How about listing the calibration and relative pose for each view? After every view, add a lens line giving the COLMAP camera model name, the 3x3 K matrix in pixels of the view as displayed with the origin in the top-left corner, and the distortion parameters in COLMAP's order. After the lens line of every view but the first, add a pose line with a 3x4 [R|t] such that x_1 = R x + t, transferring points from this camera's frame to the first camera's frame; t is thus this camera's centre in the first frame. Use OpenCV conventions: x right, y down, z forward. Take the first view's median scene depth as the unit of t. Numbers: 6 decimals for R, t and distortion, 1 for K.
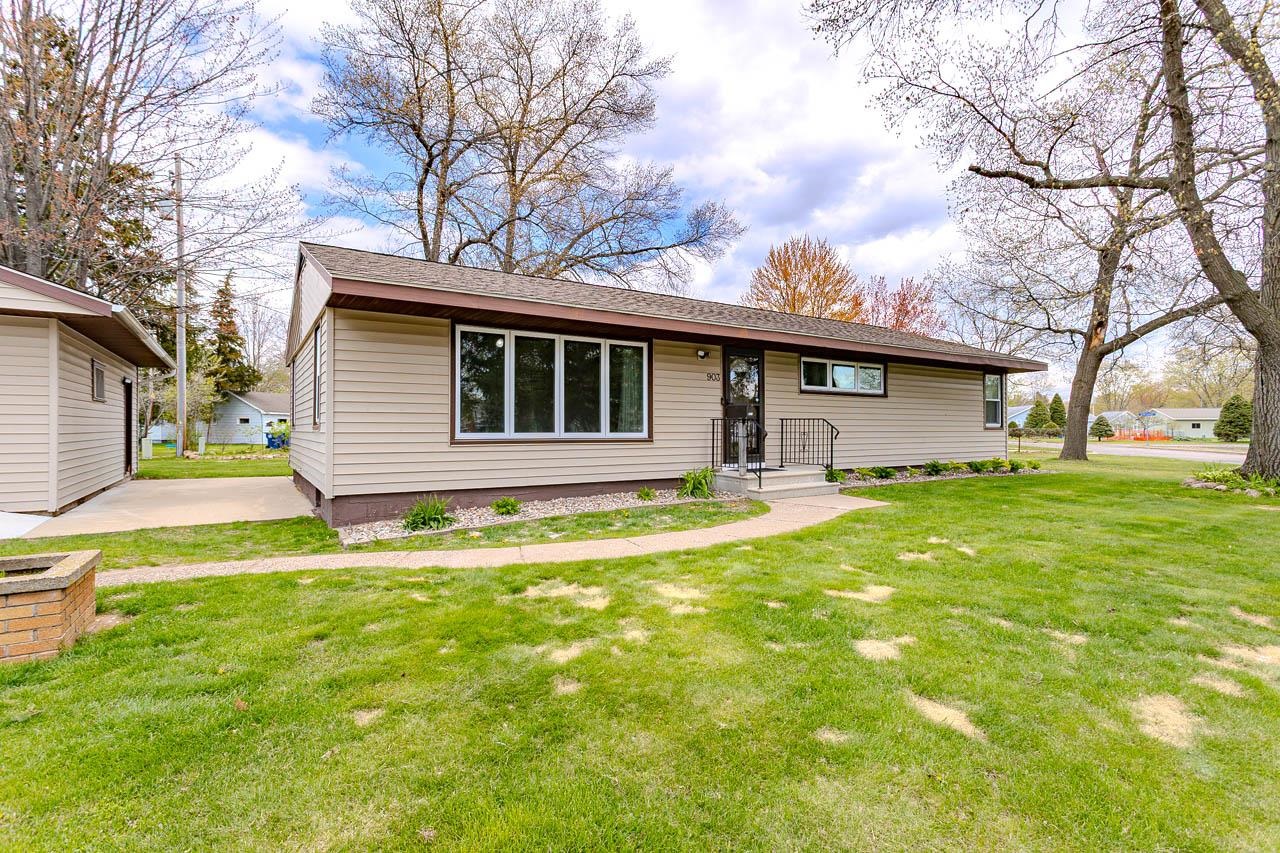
lens RADIAL K [[604.4, 0, 636.8], [0, 604.4, 425.2], [0, 0, 1]] dist [0.002972, 0.000270]
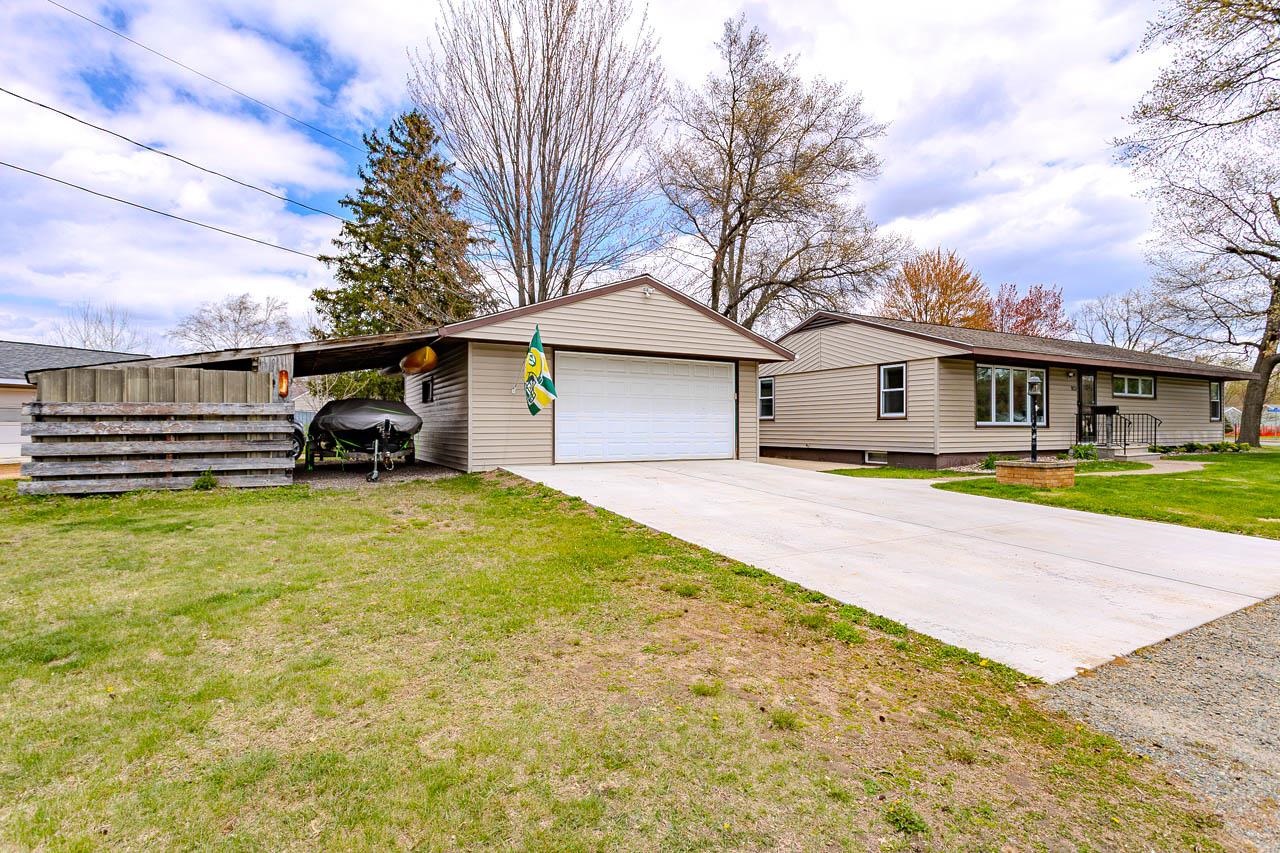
lens RADIAL K [[604.4, 0, 636.8], [0, 604.4, 425.2], [0, 0, 1]] dist [0.002972, 0.000270]
pose [[0.997234, -0.000153, -0.074326, -0.746975], [0.000733, 0.999969, 0.007783, 0.004274], [0.074322, -0.007816, 0.997204, -0.576782]]
